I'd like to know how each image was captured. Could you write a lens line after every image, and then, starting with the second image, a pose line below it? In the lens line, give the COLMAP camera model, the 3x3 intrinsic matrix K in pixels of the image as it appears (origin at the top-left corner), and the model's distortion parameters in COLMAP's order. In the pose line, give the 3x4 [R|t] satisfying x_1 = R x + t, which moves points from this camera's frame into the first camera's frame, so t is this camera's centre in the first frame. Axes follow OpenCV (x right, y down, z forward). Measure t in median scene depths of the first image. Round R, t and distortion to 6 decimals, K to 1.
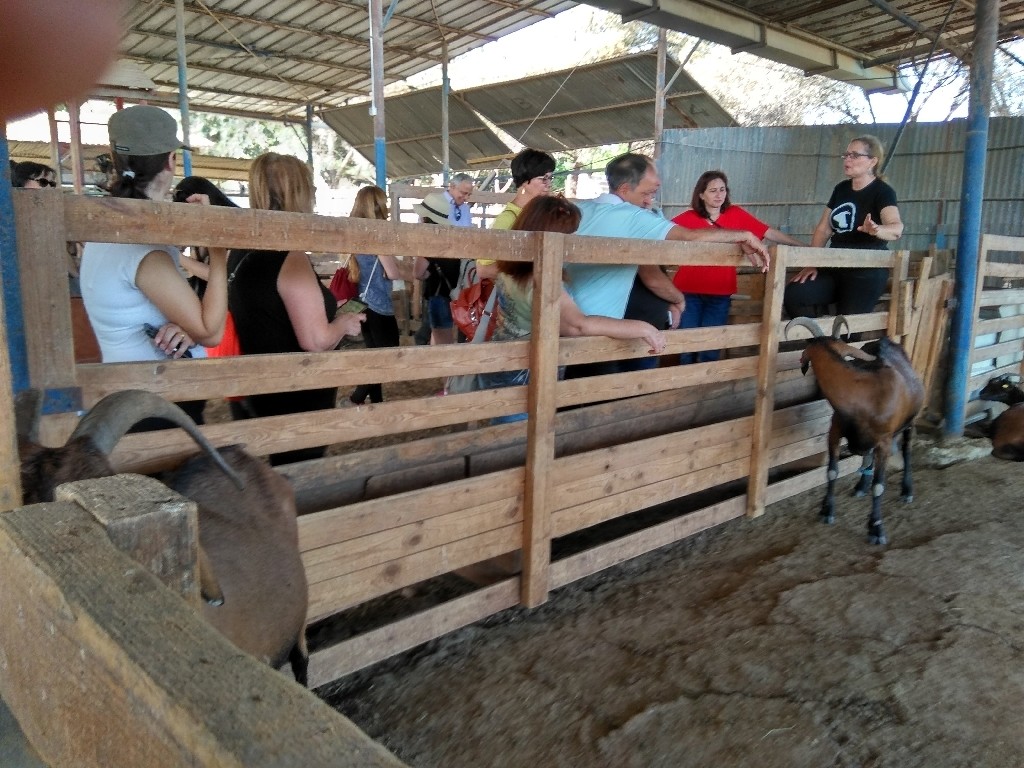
lens RADIAL K [[800.4, 0, 511.8], [0, 800.4, 380.0], [0, 0, 1]] dist [0.066633, -0.119387]
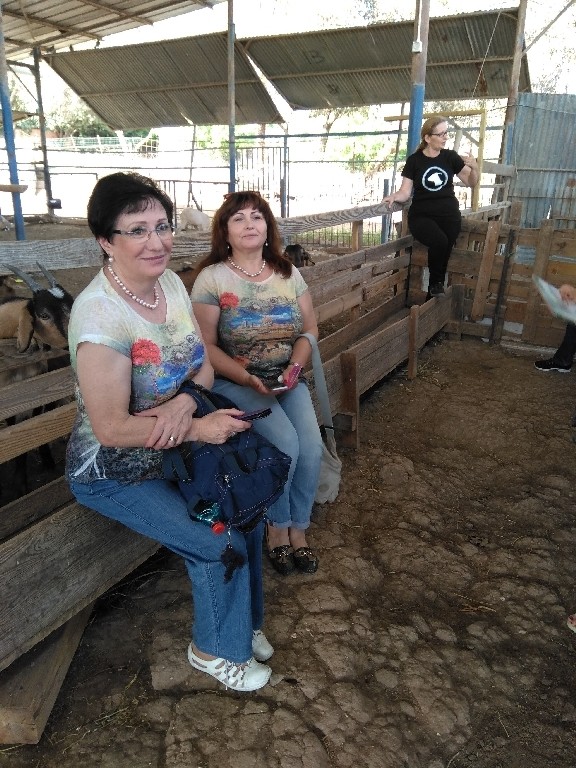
lens RADIAL K [[600.3, 0, 282.2], [0, 600.3, 377.5], [0, 0, 1]] dist [0.066633, -0.119387]
pose [[0.949799, -0.096494, 0.297607, -0.275200], [0.053414, 0.987296, 0.149645, -0.067721], [-0.308266, -0.126236, 0.942887, 0.256650]]
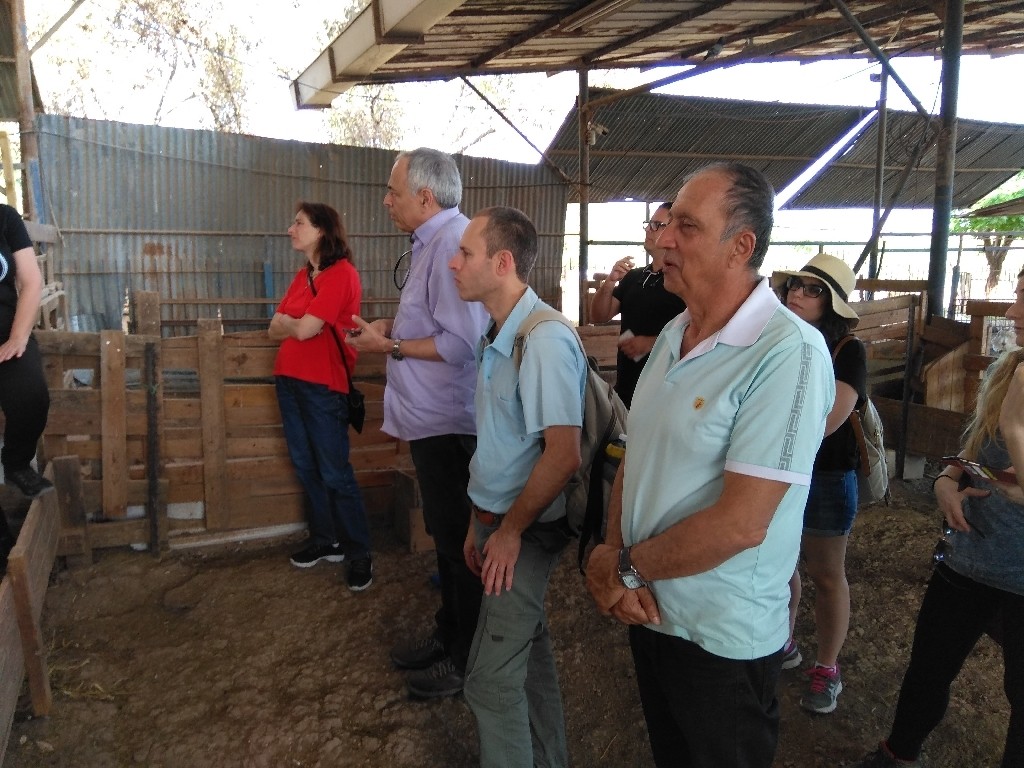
lens RADIAL K [[813.0, 0, 506.6], [0, 813.0, 387.6], [0, 0, 1]] dist [0.067080, -0.116913]
pose [[0.348204, -0.176324, 0.920687, -0.241736], [0.173975, 0.977244, 0.121358, -0.088540], [-0.921133, 0.117920, 0.370956, 0.348154]]
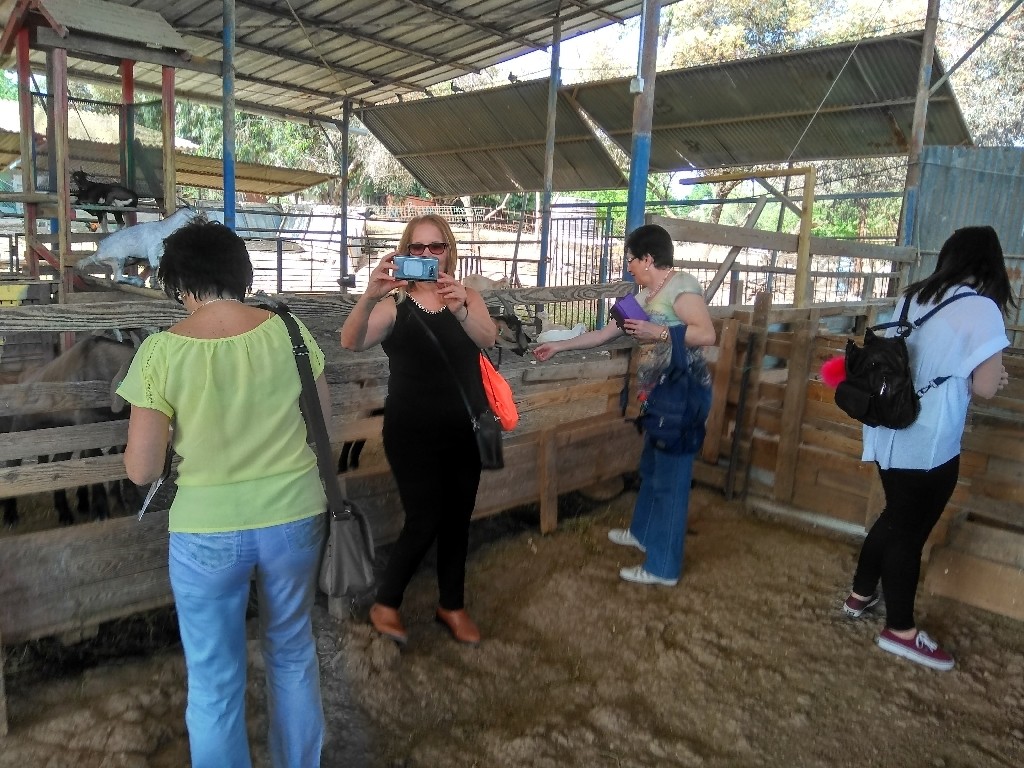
lens RADIAL K [[813.0, 0, 506.9], [0, 813.0, 392.6], [0, 0, 1]] dist [0.067080, -0.116913]
pose [[0.998091, 0.019234, 0.058693, -0.163327], [-0.018631, 0.999768, -0.010813, -0.064172], [-0.058887, 0.009699, 0.998218, 0.244361]]
